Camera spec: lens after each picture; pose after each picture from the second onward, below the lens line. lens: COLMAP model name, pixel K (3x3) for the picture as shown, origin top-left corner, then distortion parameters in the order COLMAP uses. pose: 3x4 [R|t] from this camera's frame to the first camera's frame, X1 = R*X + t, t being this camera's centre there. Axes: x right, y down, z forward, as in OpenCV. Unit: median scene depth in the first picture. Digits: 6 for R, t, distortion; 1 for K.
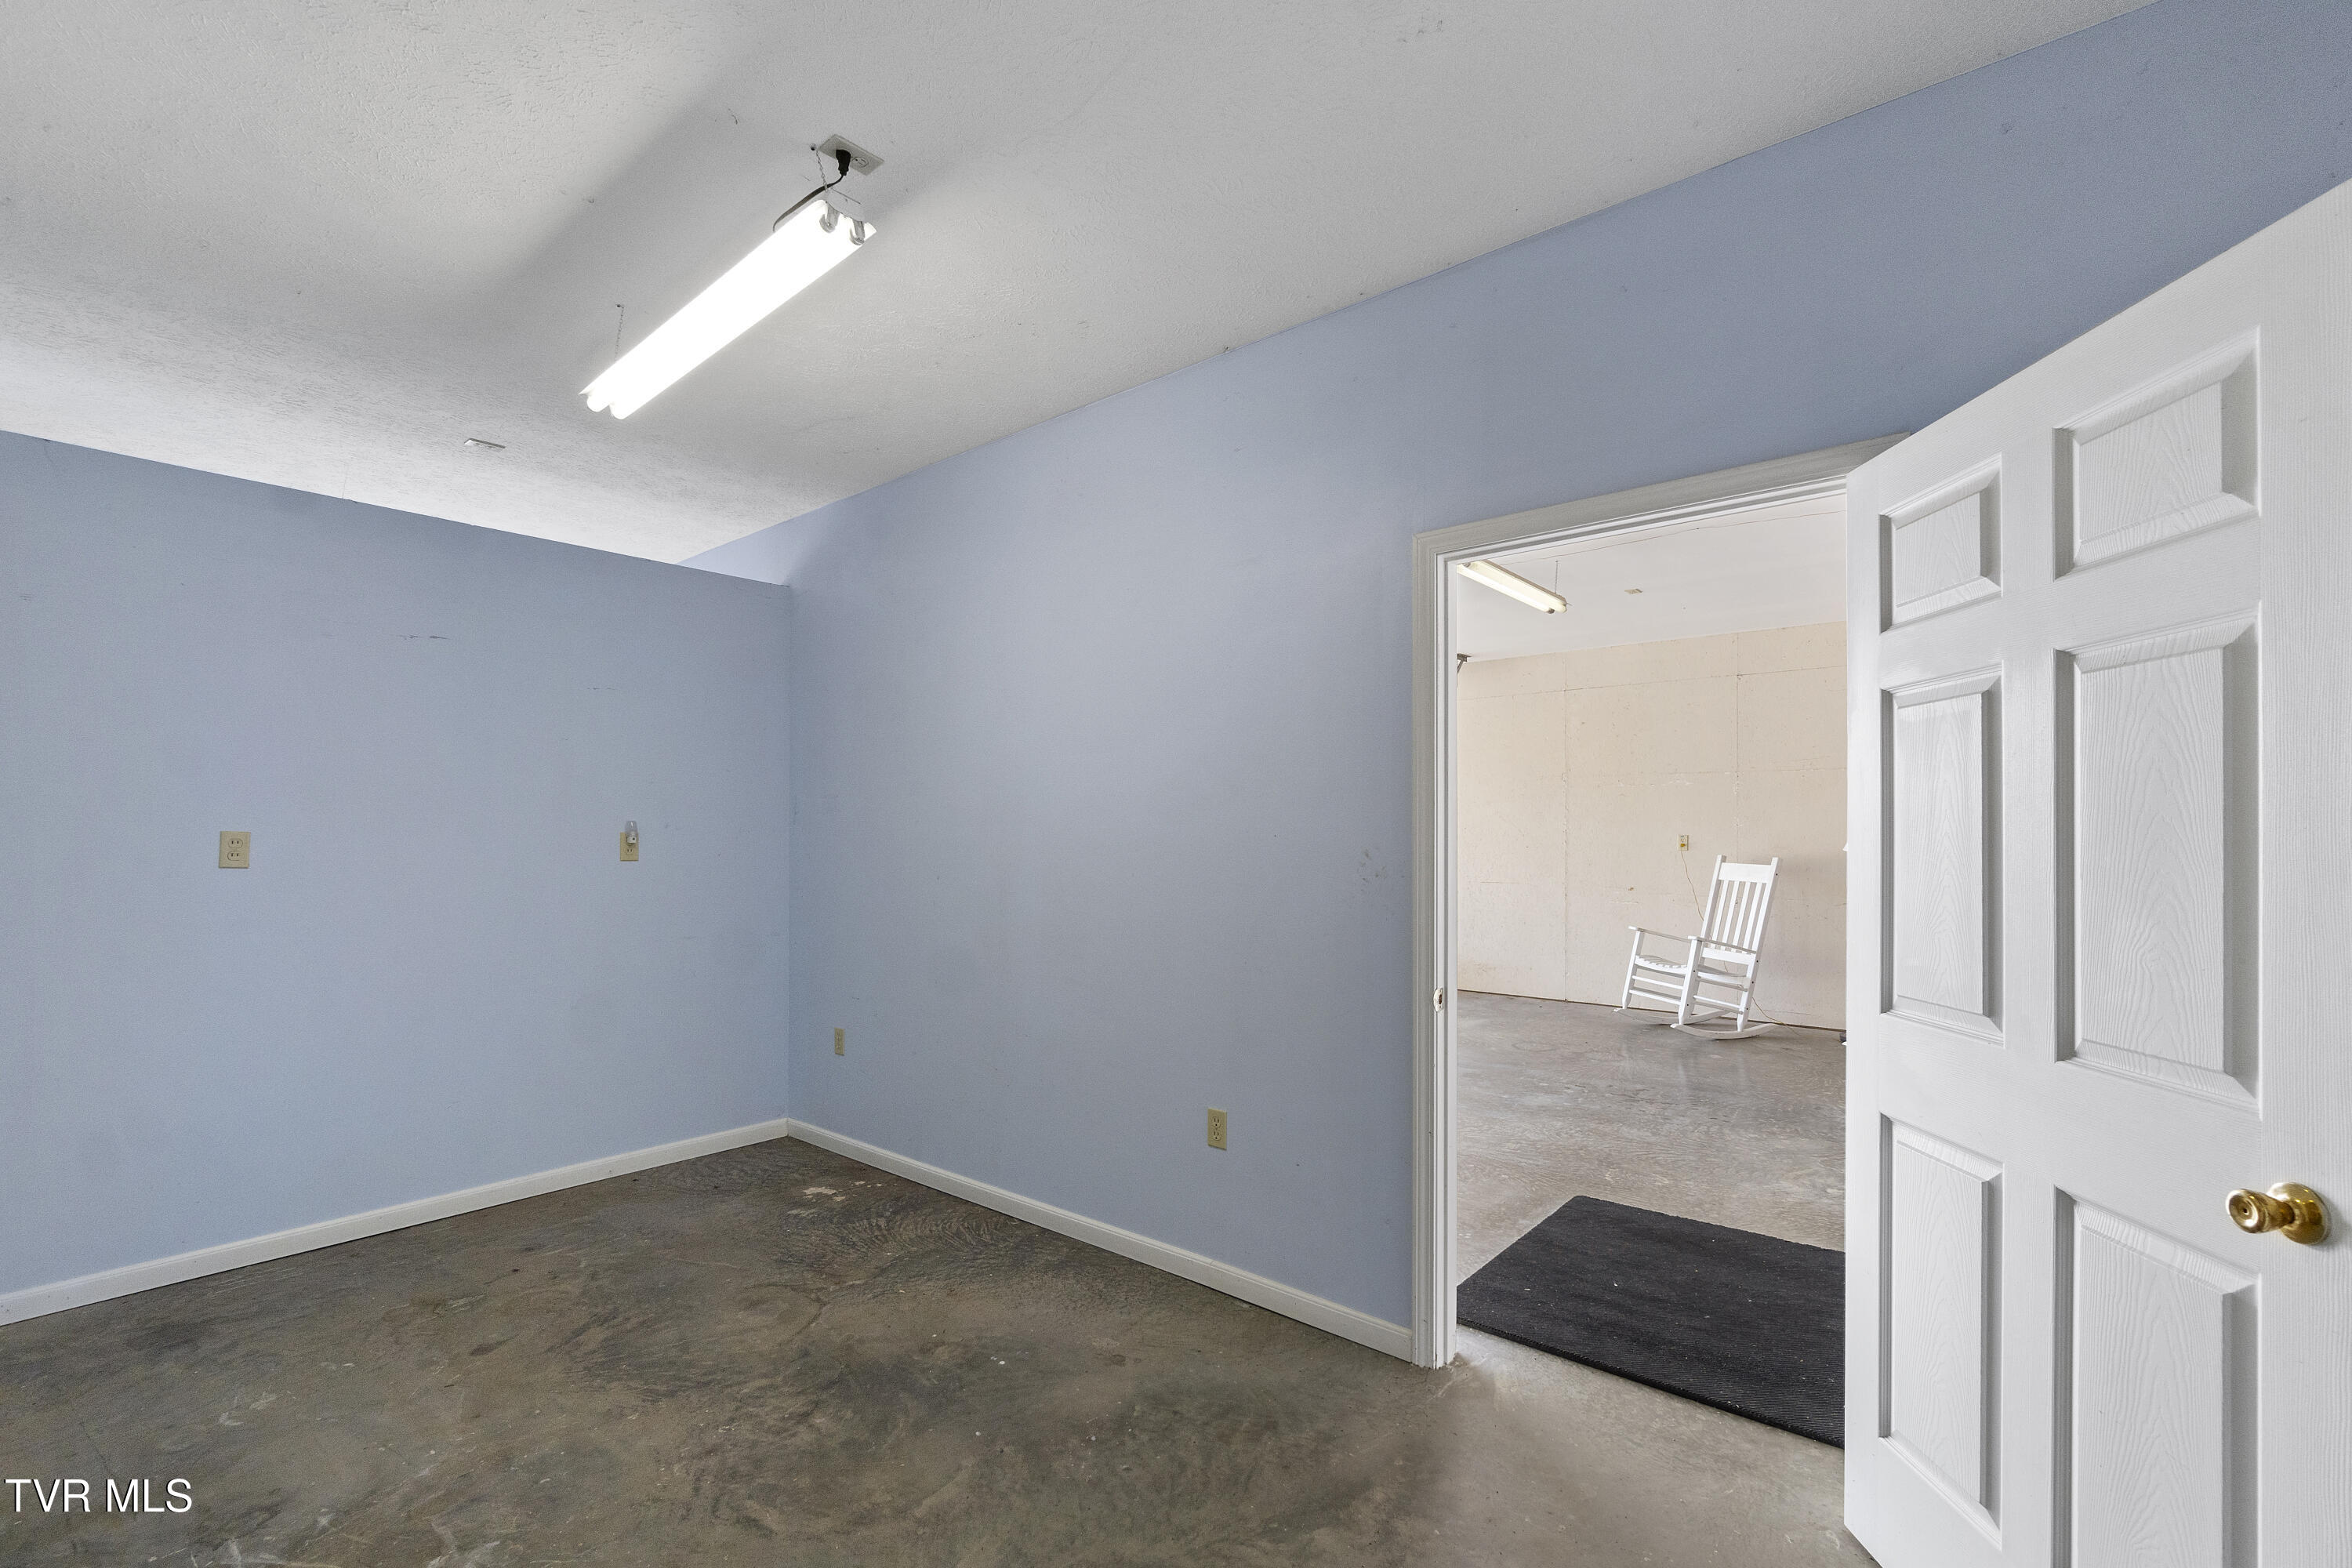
lens RADIAL K [[1028.9, 0, 1185.2], [0, 1028.9, 796.5], [0, 0, 1]] dist [-0.011211, -0.000275]
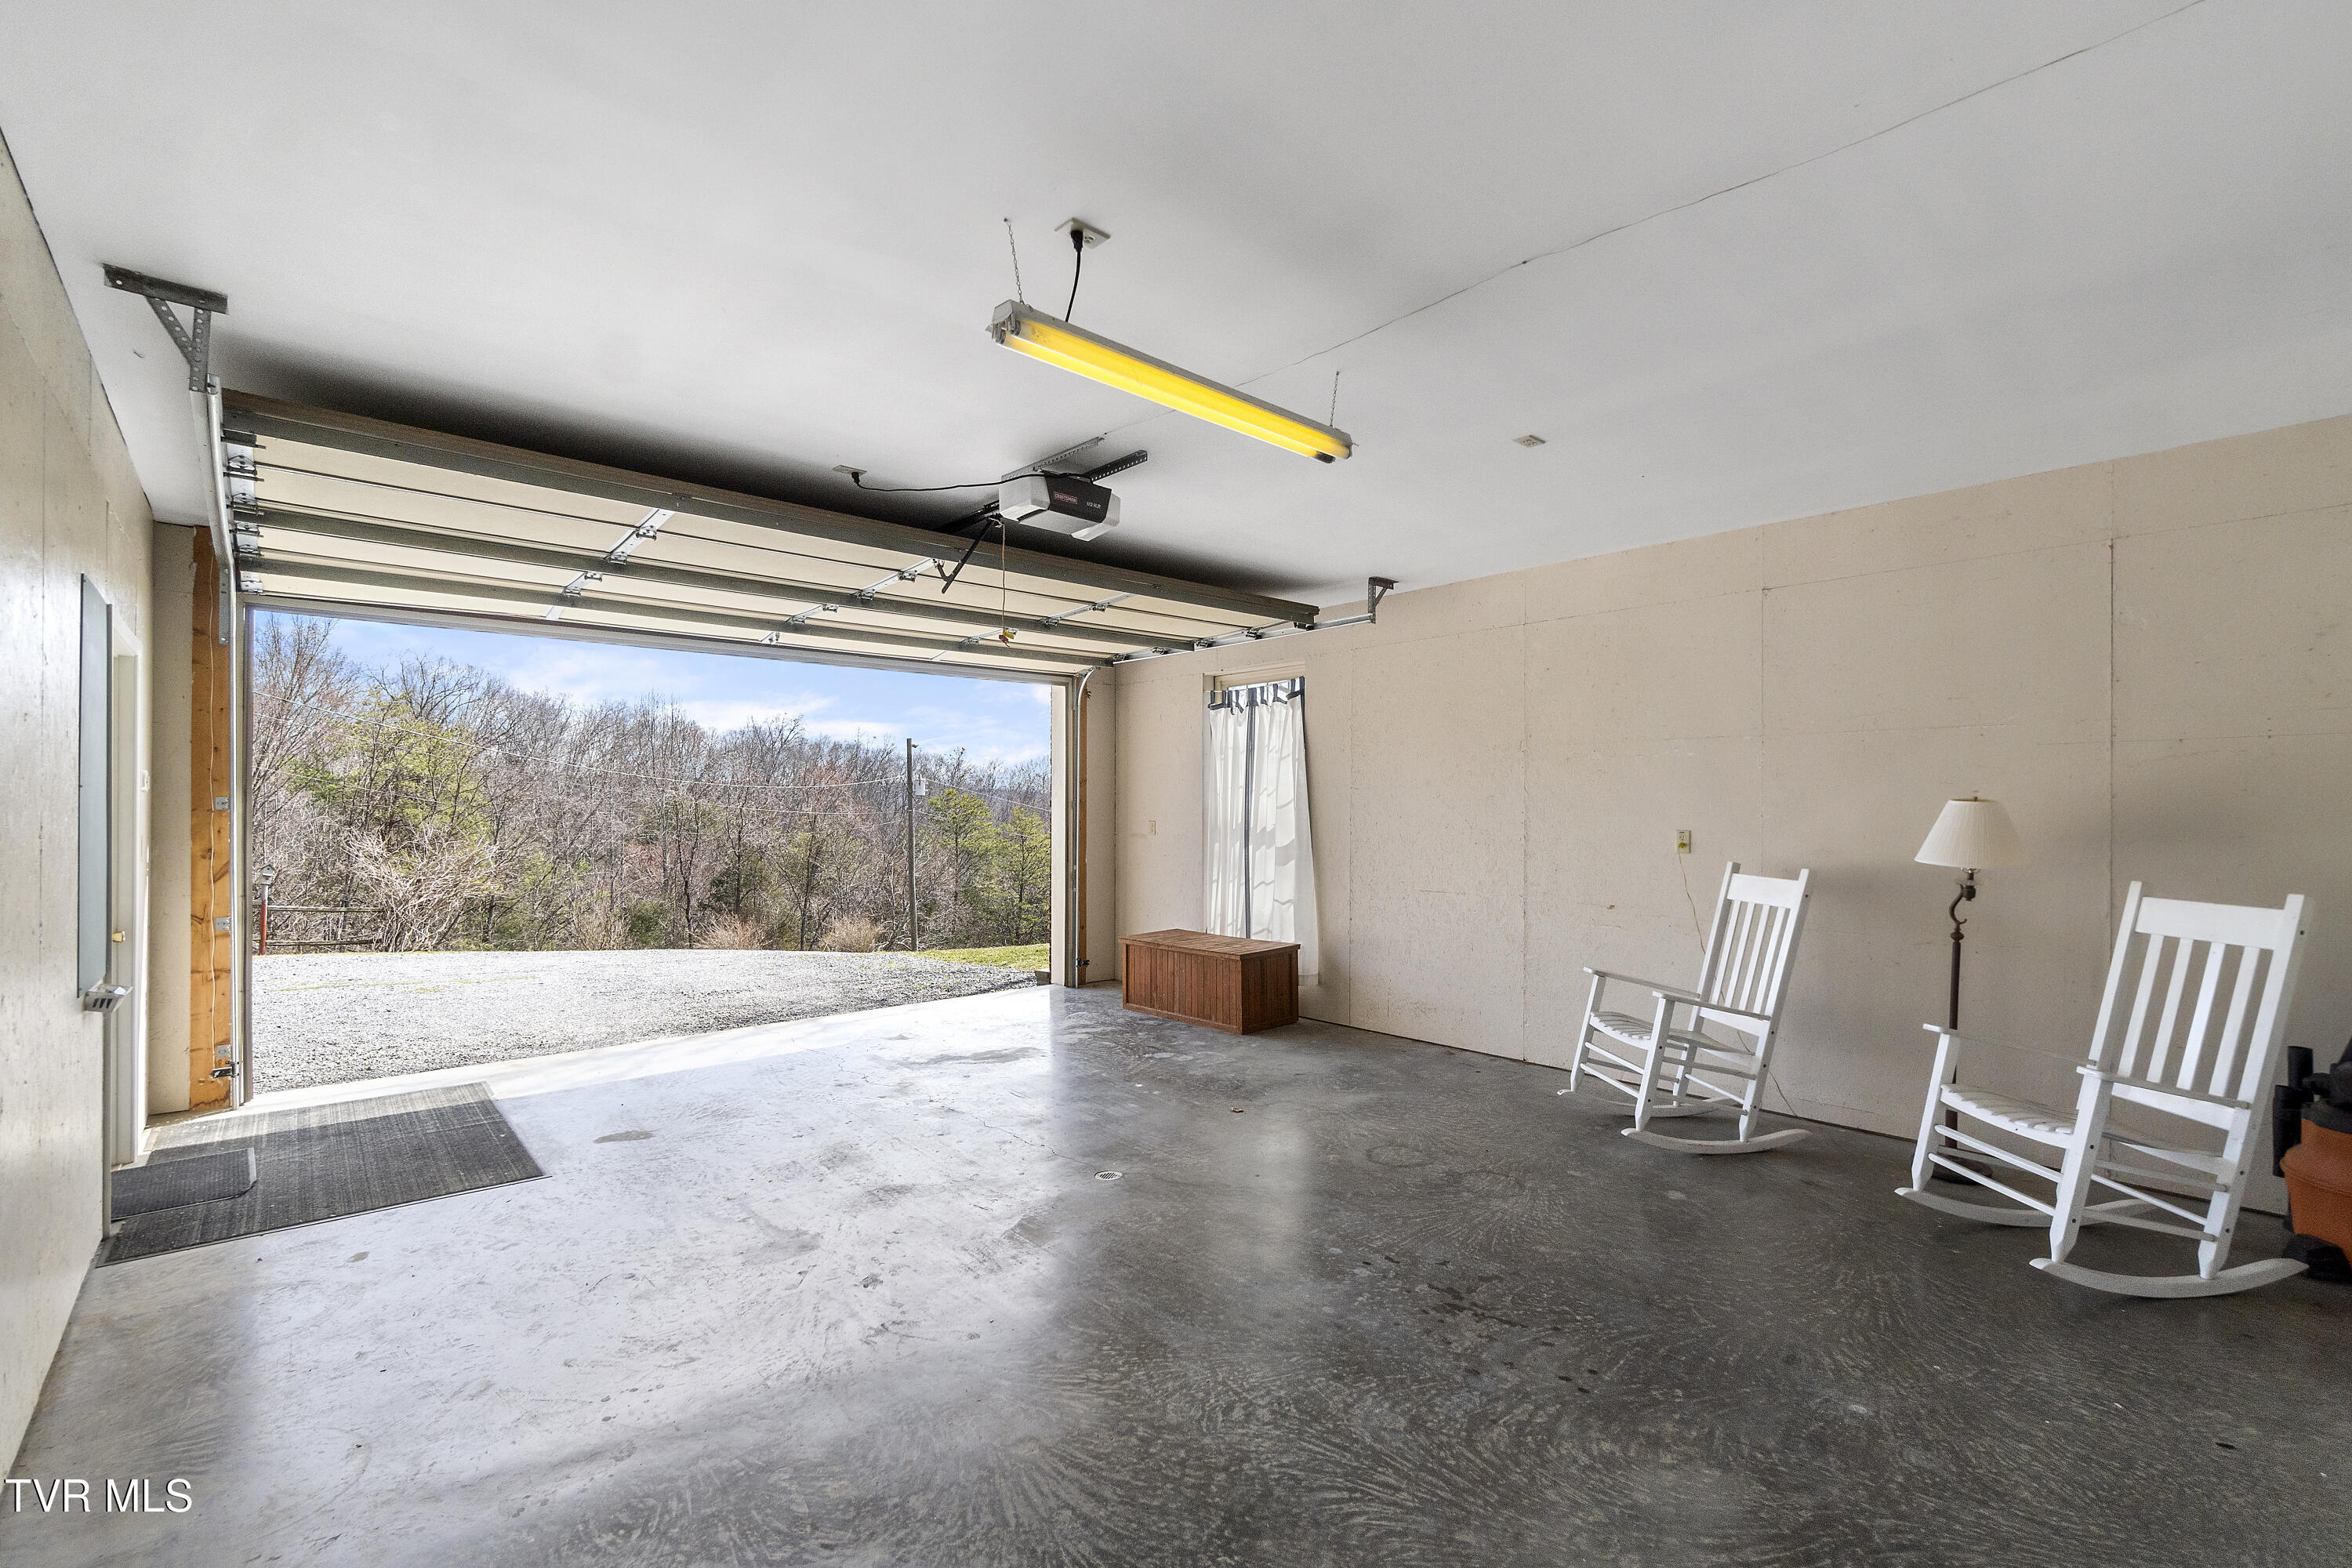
lens RADIAL K [[1028.9, 0, 1172.9], [0, 1028.9, 781.6], [0, 0, 1]] dist [-0.011211, -0.000275]
pose [[0.990229, -0.003065, -0.139420, 0.278769], [0.003902, 0.999976, 0.005732, 0.000560], [0.139399, -0.006220, 0.990217, 0.320906]]
